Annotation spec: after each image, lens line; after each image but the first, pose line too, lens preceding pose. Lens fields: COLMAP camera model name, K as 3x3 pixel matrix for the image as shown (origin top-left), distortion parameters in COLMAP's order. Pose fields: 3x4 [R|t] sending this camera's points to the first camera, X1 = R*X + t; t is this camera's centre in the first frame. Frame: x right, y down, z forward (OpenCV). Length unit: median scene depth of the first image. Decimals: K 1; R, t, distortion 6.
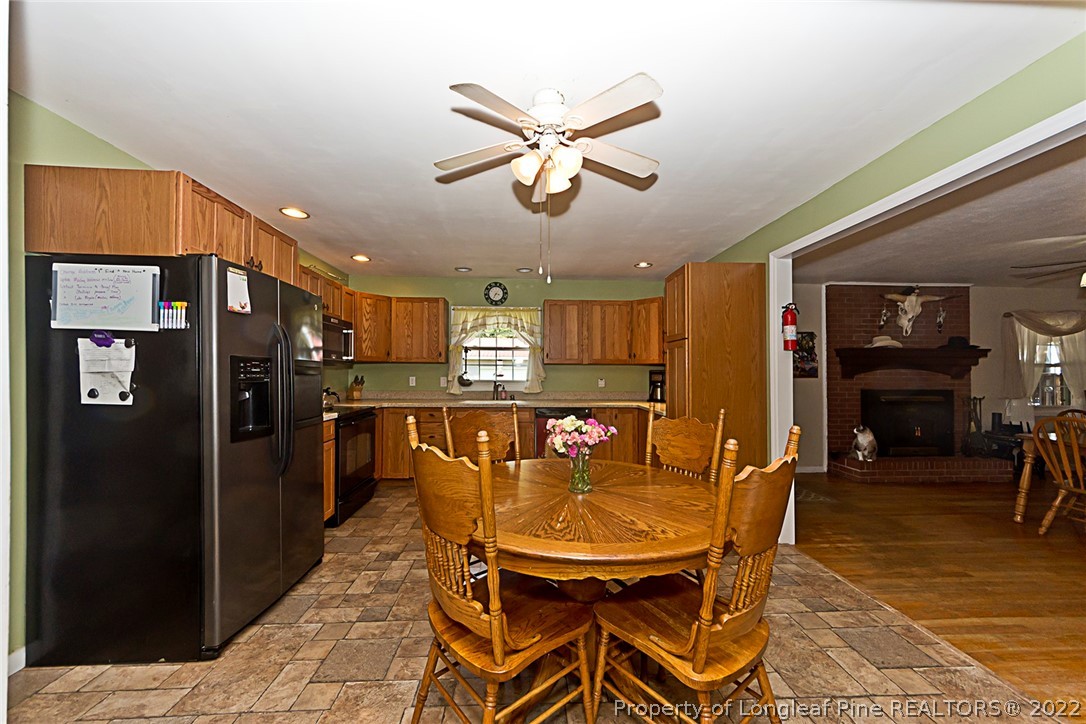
lens RADIAL K [[387.8, 0, 539.0], [0, 387.8, 363.6], [0, 0, 1]] dist [0.001409, 0.000035]
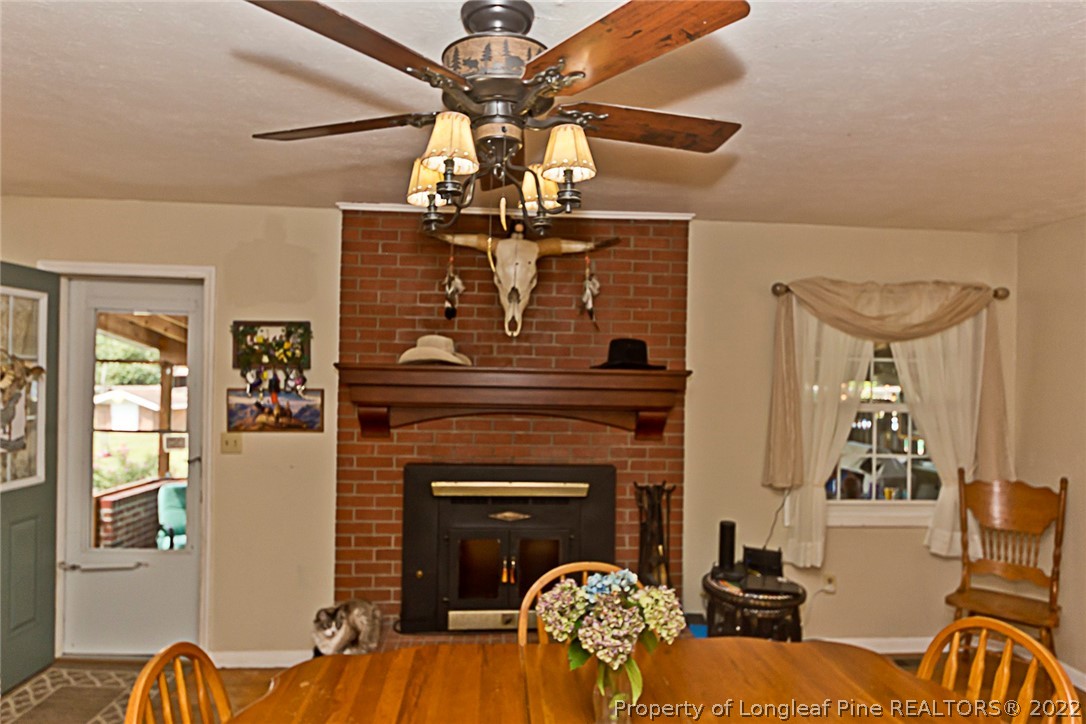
lens RADIAL K [[645.9, 0, 546.6], [0, 645.9, 368.0], [0, 0, 1]] dist [-0.009410, 0.007045]
pose [[0.999524, 0.013553, 0.027706, 0.956234], [-0.014160, 0.999661, 0.021838, -0.051975], [-0.027401, -0.022220, 0.999378, 0.308372]]
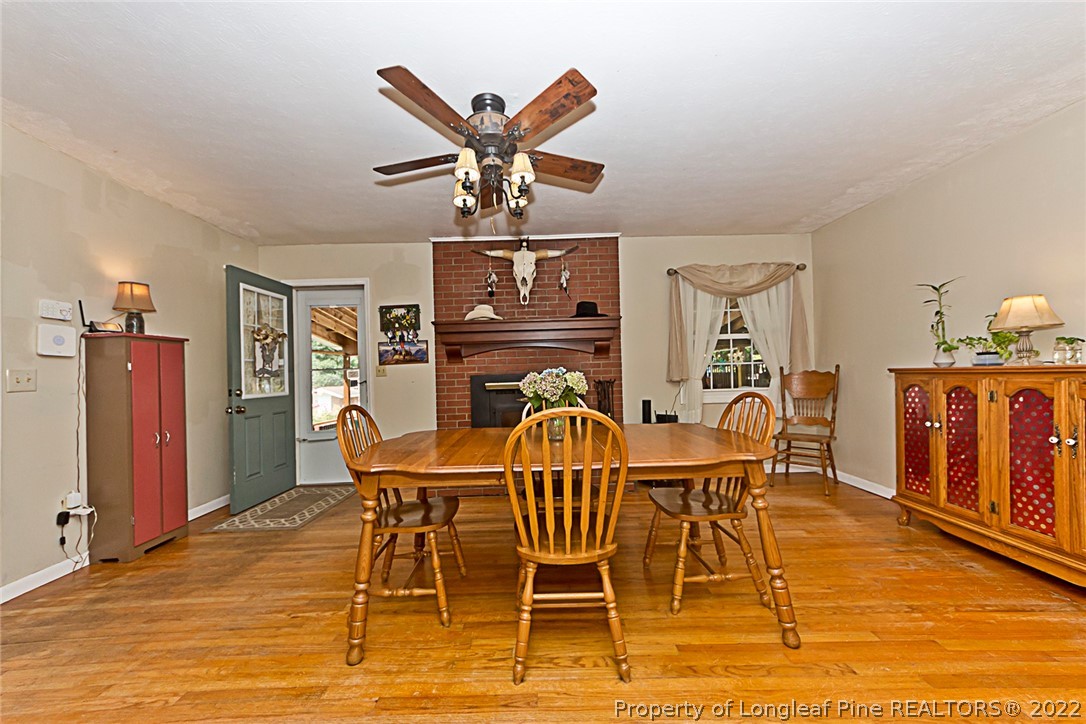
lens RADIAL K [[387.8, 0, 536.3], [0, 387.8, 367.2], [0, 0, 1]] dist [0.001409, 0.000035]
pose [[0.998375, -0.028114, -0.049569, 0.995692], [0.029295, 0.999300, 0.023252, 0.035343], [0.048881, -0.024666, 0.998500, 0.227404]]
